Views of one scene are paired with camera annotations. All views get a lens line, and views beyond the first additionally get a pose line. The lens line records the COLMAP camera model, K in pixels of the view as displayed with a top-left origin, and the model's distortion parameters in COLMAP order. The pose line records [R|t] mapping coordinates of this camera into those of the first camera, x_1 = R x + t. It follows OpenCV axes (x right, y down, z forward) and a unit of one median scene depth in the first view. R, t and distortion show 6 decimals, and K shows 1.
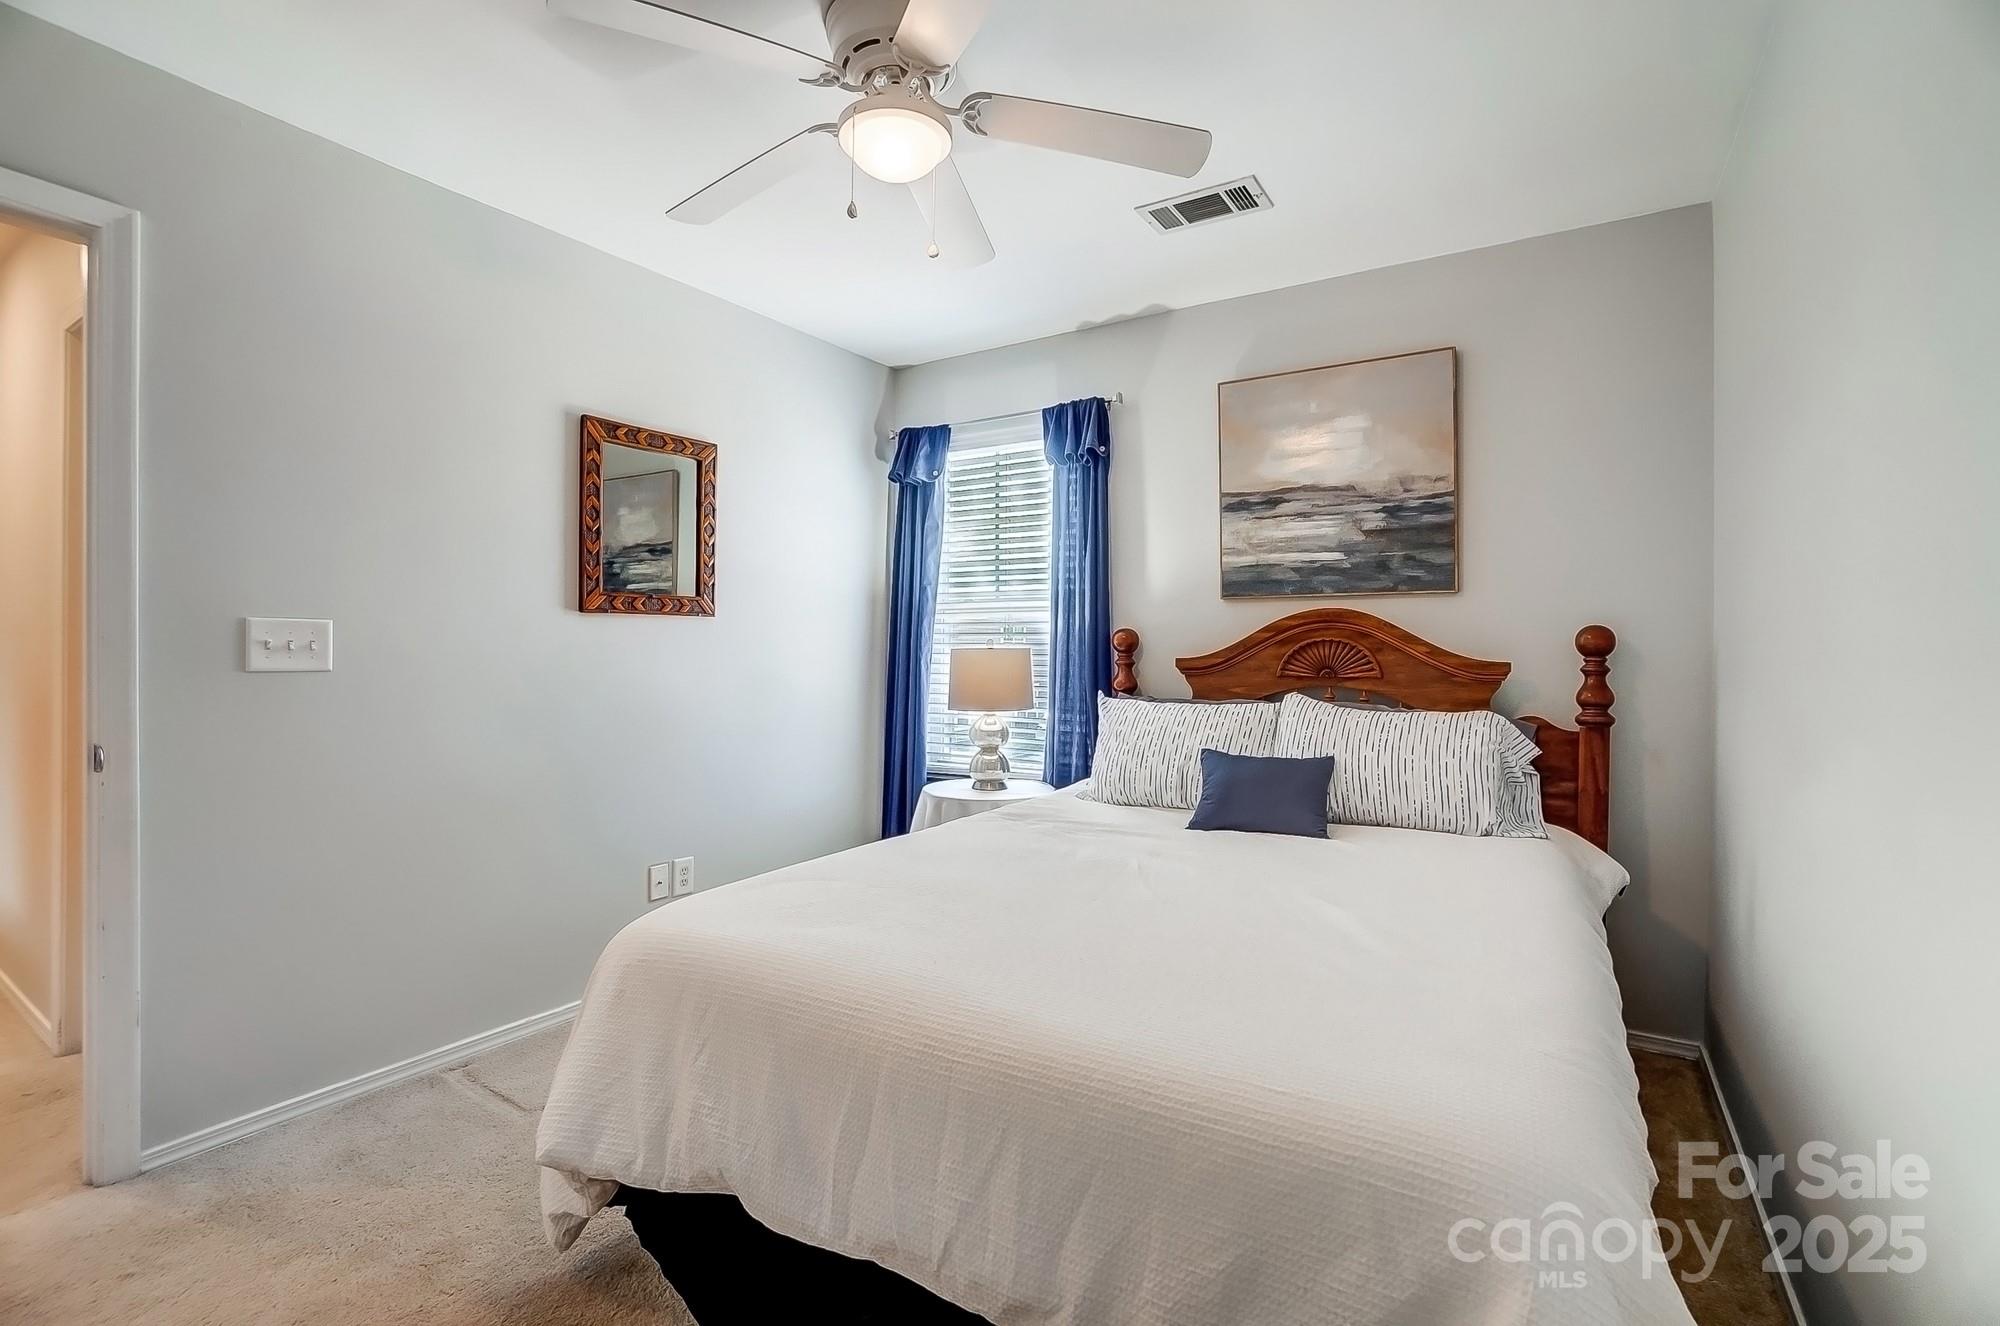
lens RADIAL K [[888.3, 0, 1011.0], [0, 888.3, 657.1], [0, 0, 1]] dist [-0.065143, 0.022033]
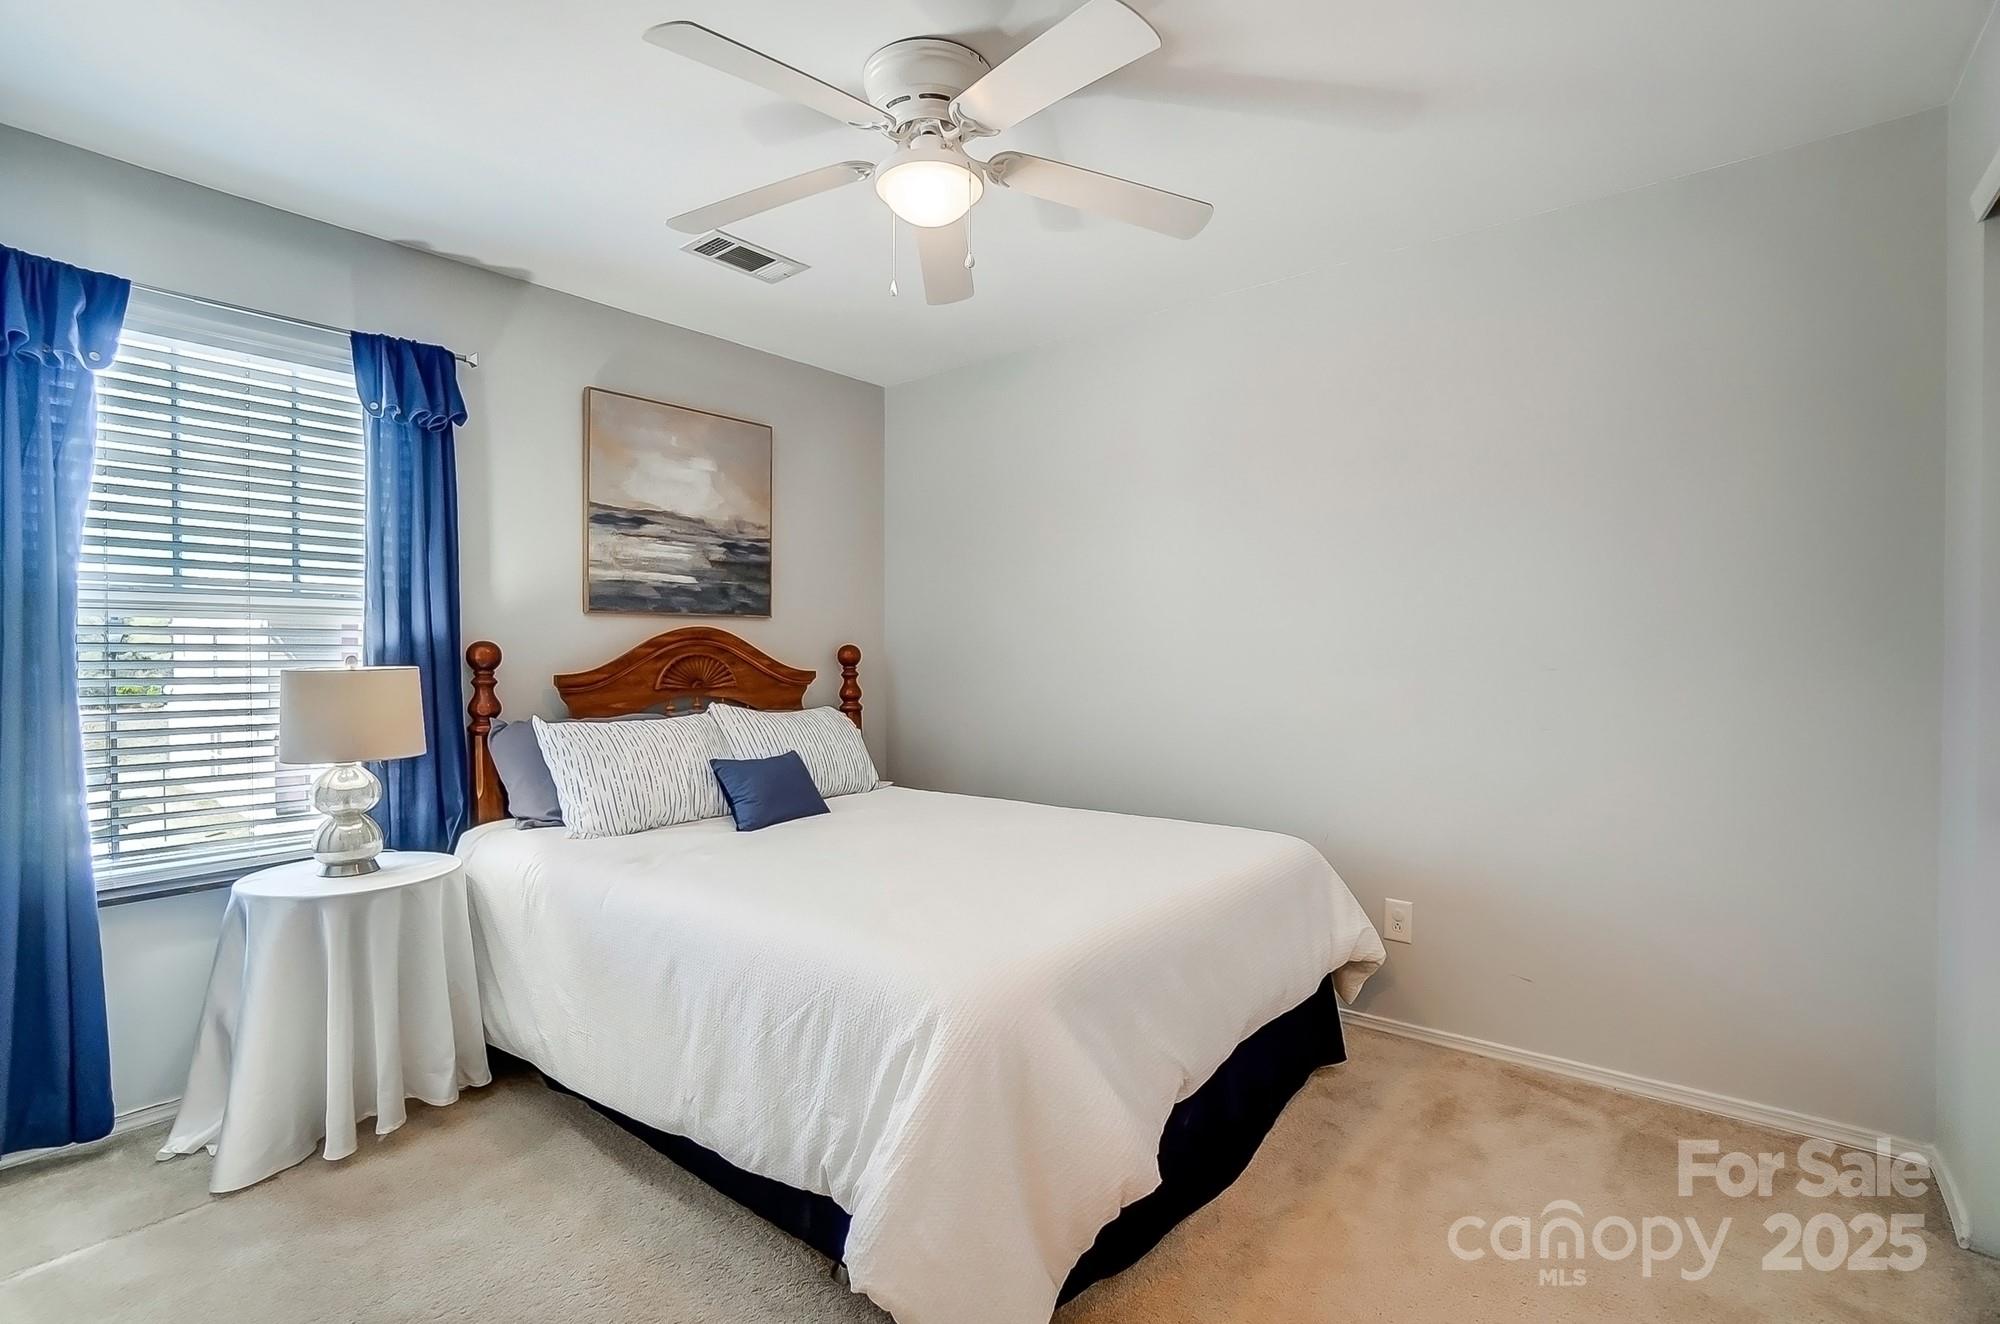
lens RADIAL K [[881.3, 0, 1006.7], [0, 881.3, 665.3], [0, 0, 1]] dist [-0.063254, 0.021145]
pose [[0.124417, -0.016012, 0.992101, -0.685117], [0.012946, 0.999811, 0.014513, -0.016955], [-0.992145, 0.011038, 0.124601, 0.461720]]
